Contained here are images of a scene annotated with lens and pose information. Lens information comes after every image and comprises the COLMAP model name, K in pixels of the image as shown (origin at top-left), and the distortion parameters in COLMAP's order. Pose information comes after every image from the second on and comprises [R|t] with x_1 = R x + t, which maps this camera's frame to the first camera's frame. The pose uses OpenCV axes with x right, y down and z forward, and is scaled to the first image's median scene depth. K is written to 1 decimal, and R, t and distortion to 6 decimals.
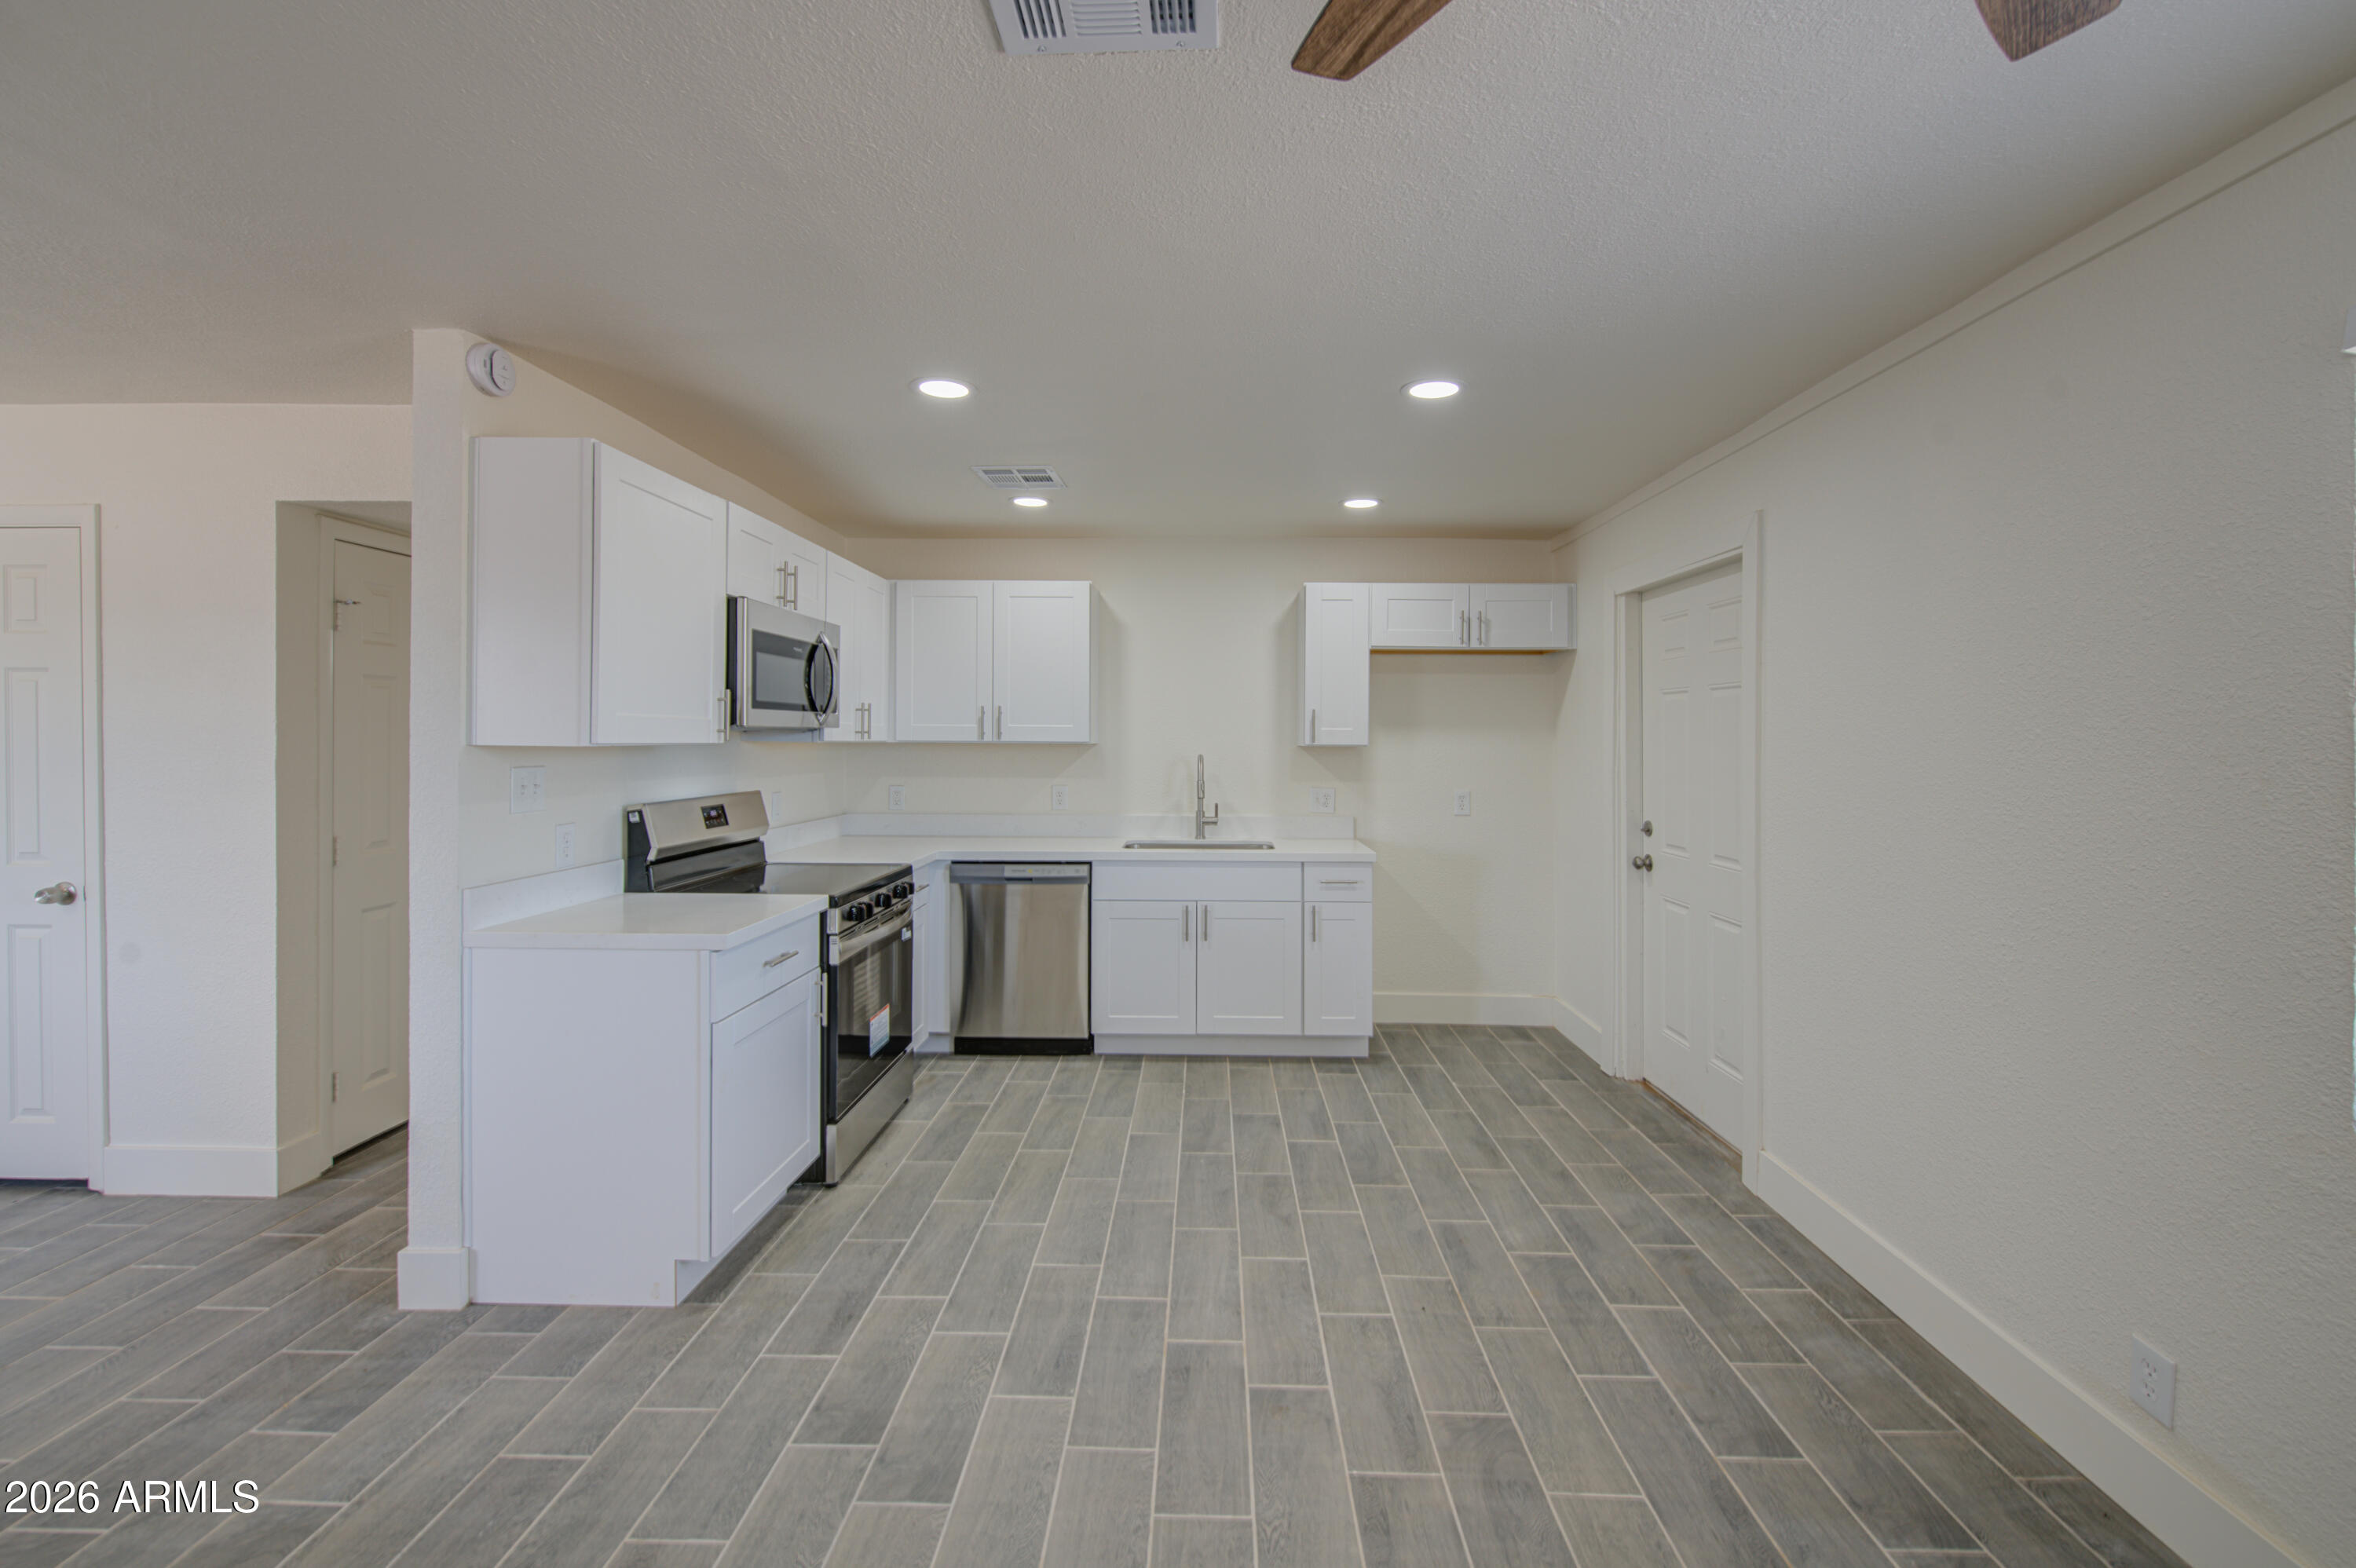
lens RADIAL K [[961.8, 0, 1189.6], [0, 961.8, 741.8], [0, 0, 1]] dist [-0.001458, -0.000390]
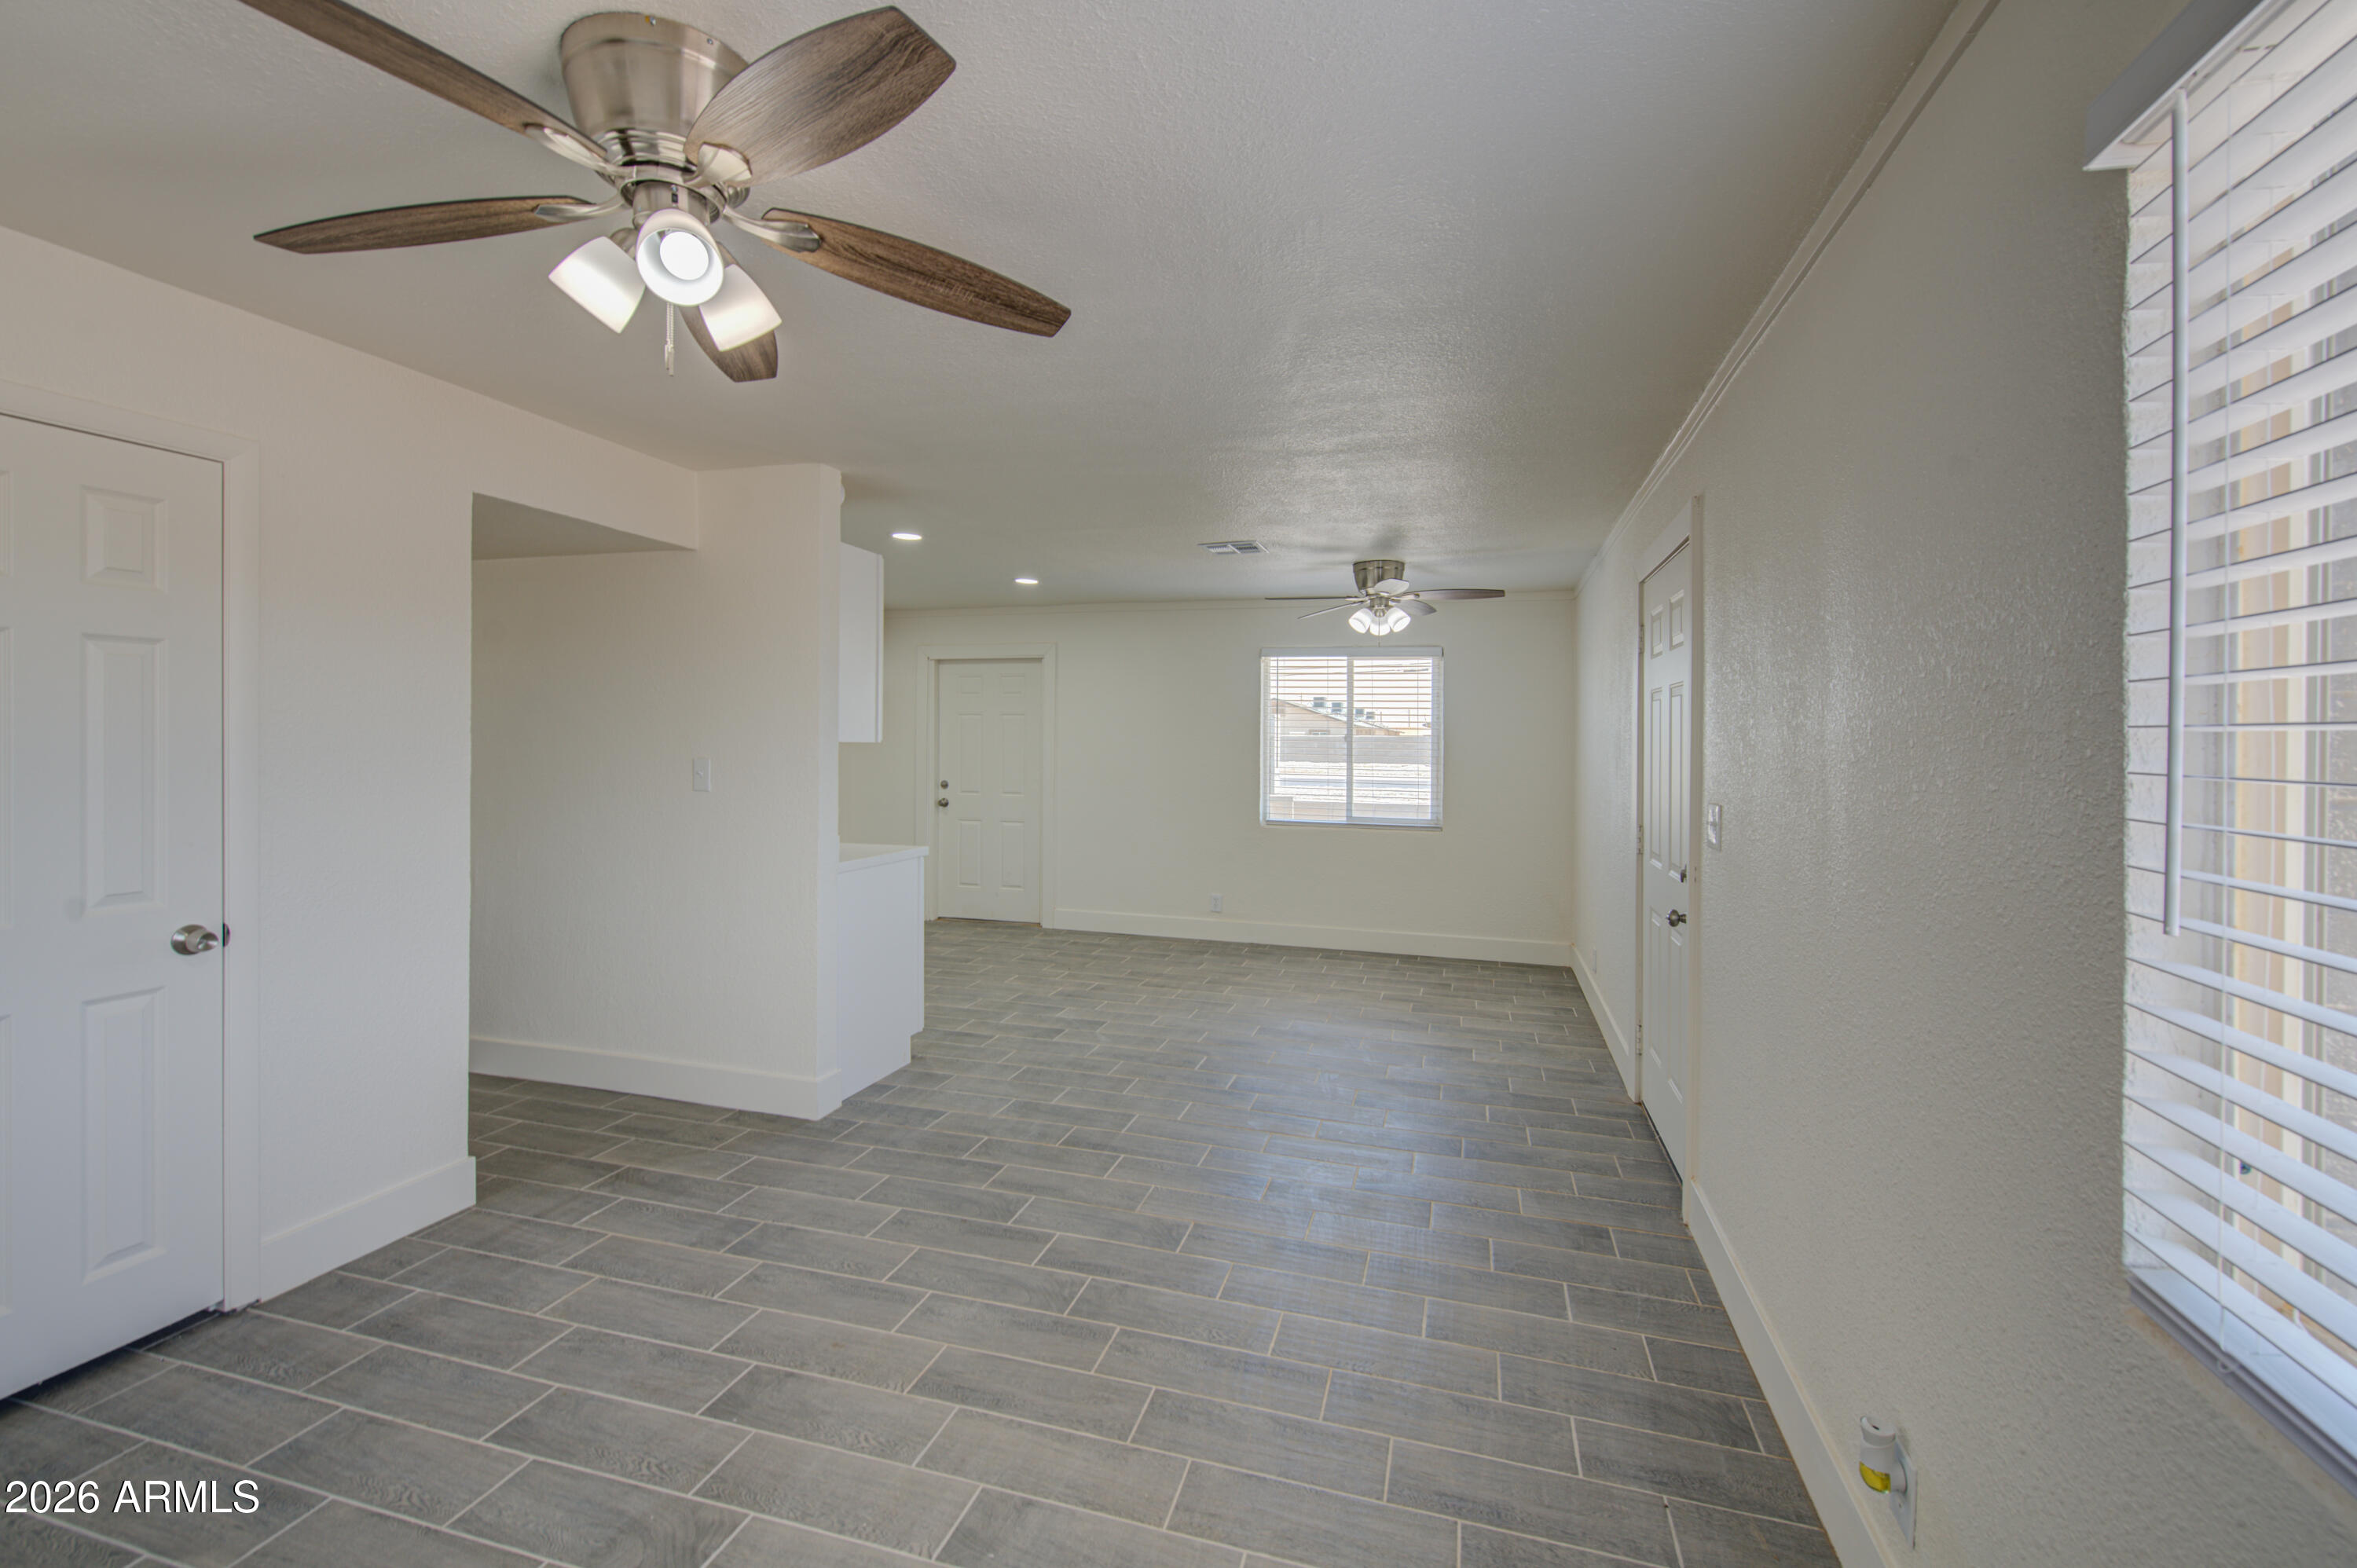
lens RADIAL K [[1022.0, 0, 1162.0], [0, 1022.0, 740.5], [0, 0, 1]] dist [0.000782, -0.000179]
pose [[0.273250, -0.002483, 0.961940, -1.736357], [-0.003181, 0.999989, 0.003485, -0.004691], [-0.961938, -0.004012, 0.273239, 0.041715]]
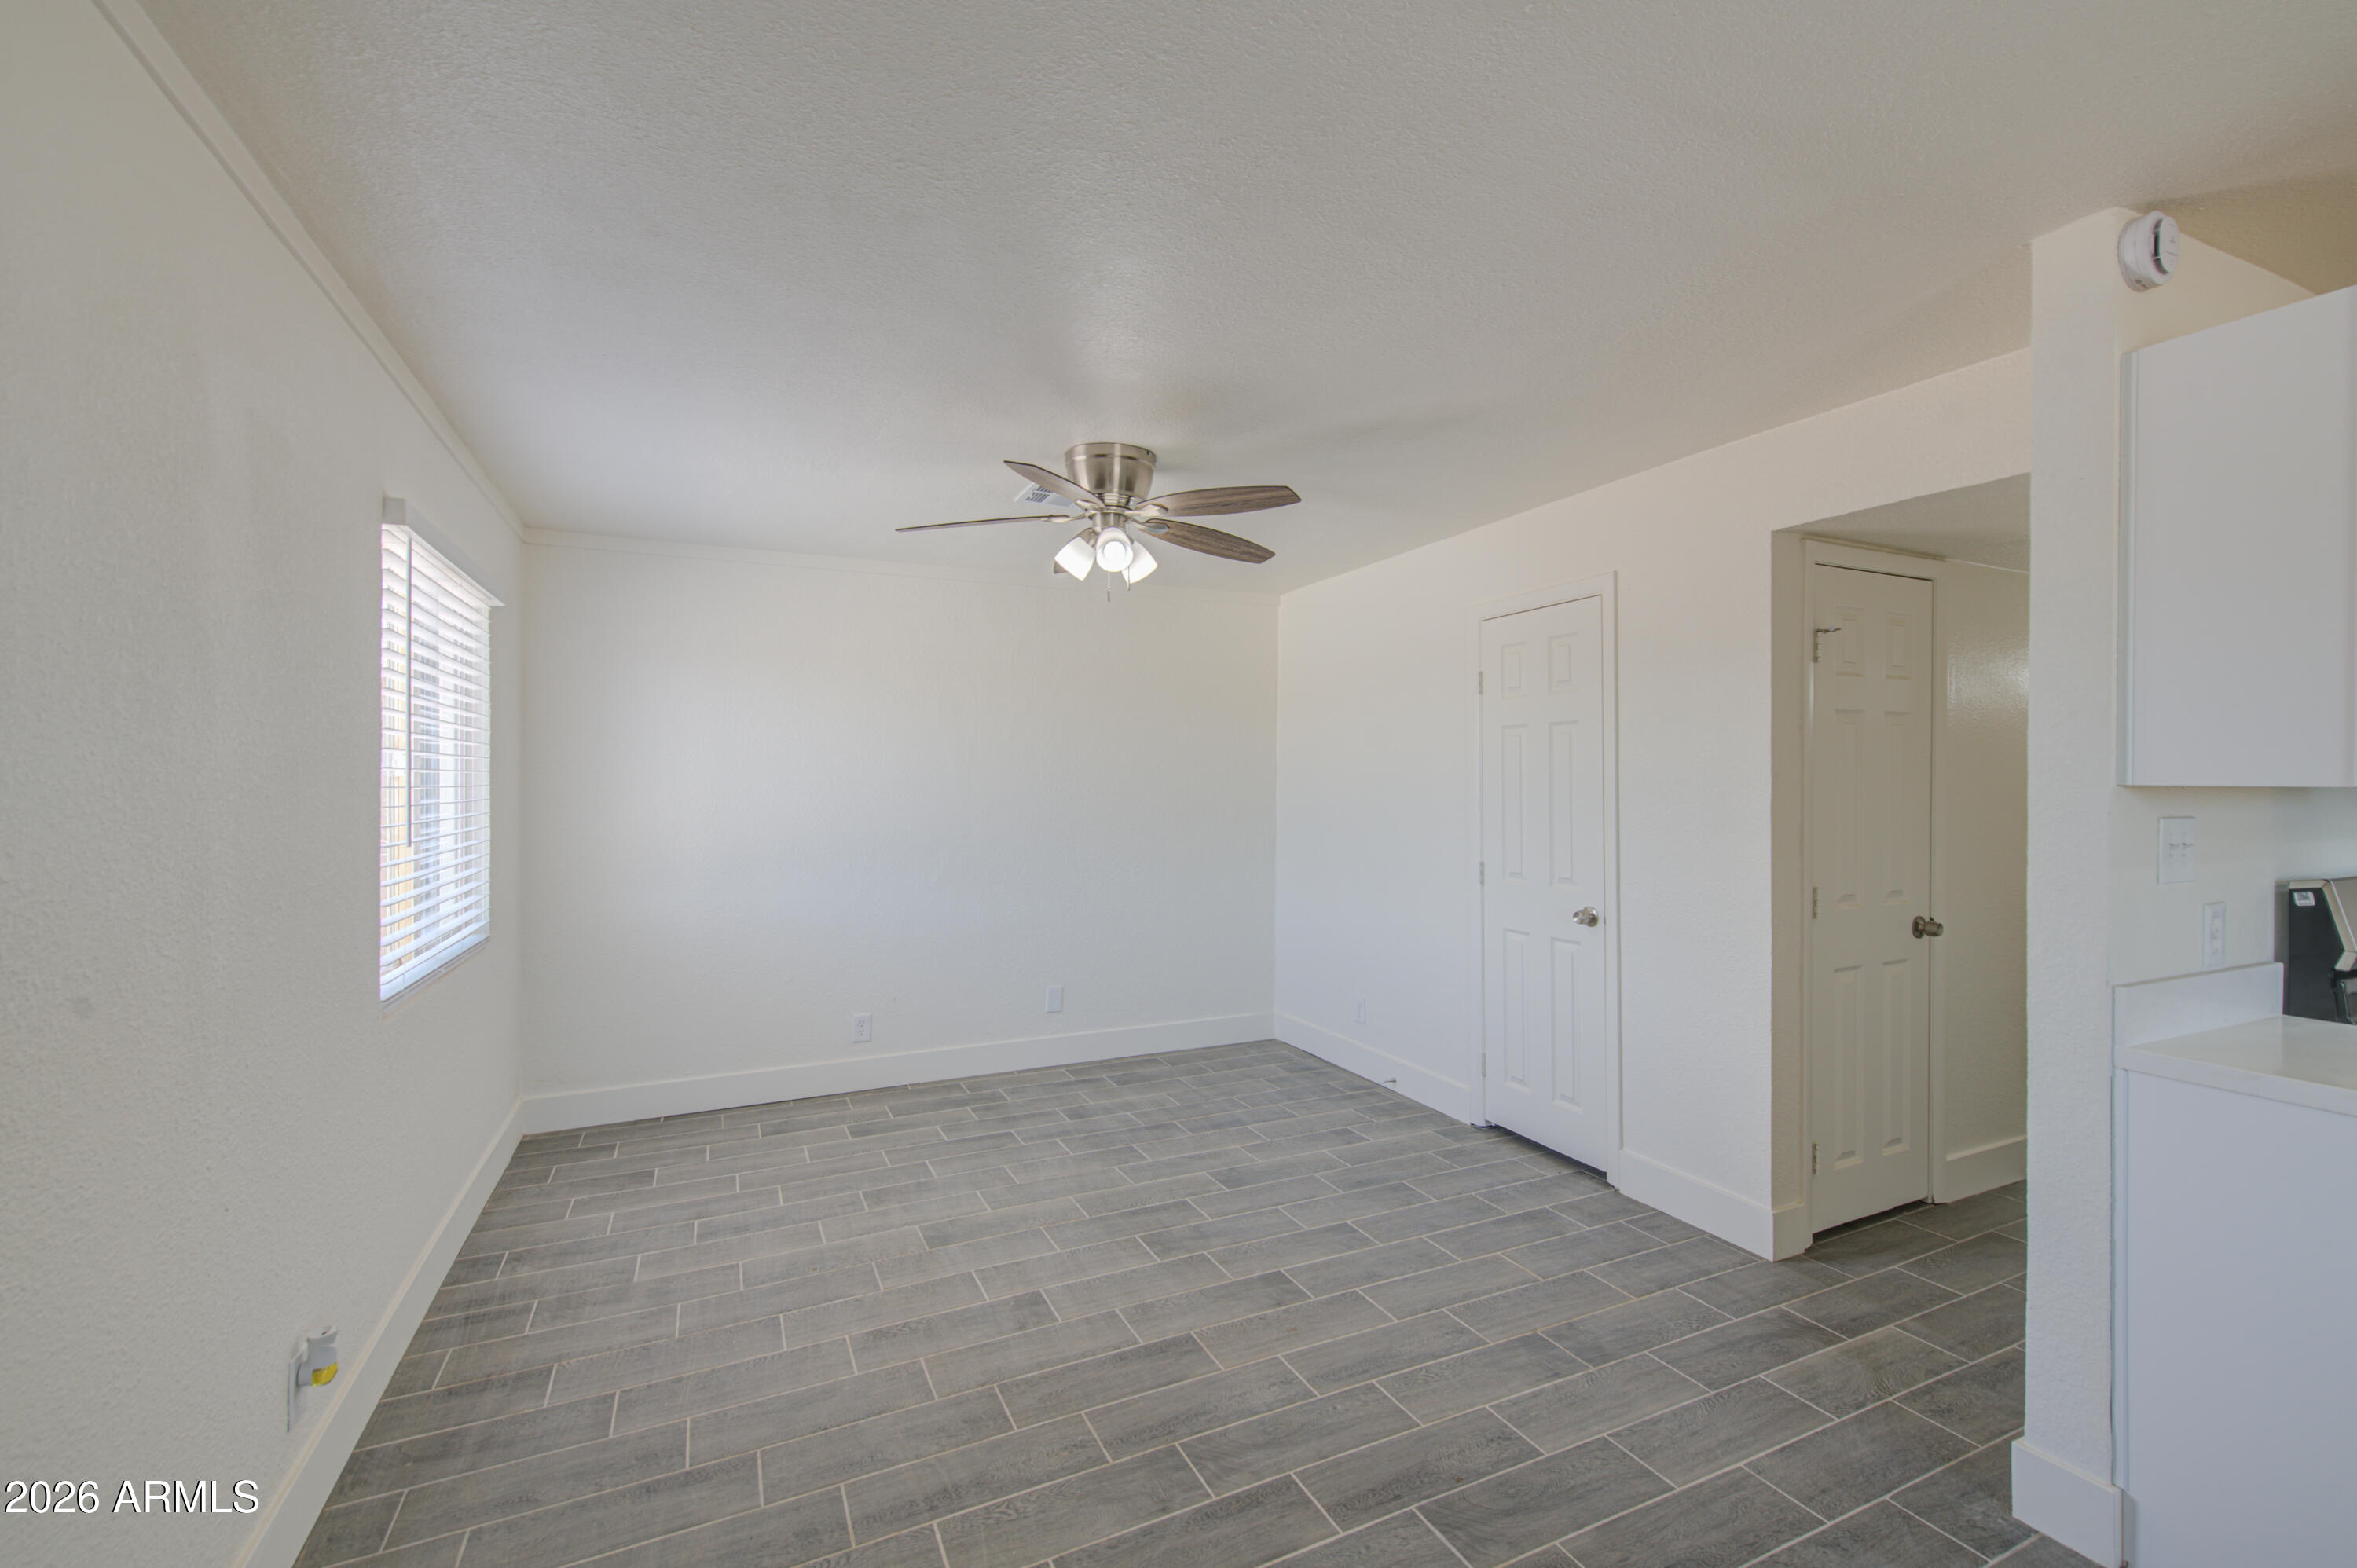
lens RADIAL K [[996.5, 0, 1178.5], [0, 996.5, 784.0], [0, 0, 1]] dist [-0.013603, -0.000190]
pose [[0.436602, -0.002804, -0.899650, -0.318956], [-0.000089, 0.999995, -0.003161, 0.003690], [0.899655, 0.001460, 0.436600, 0.039871]]
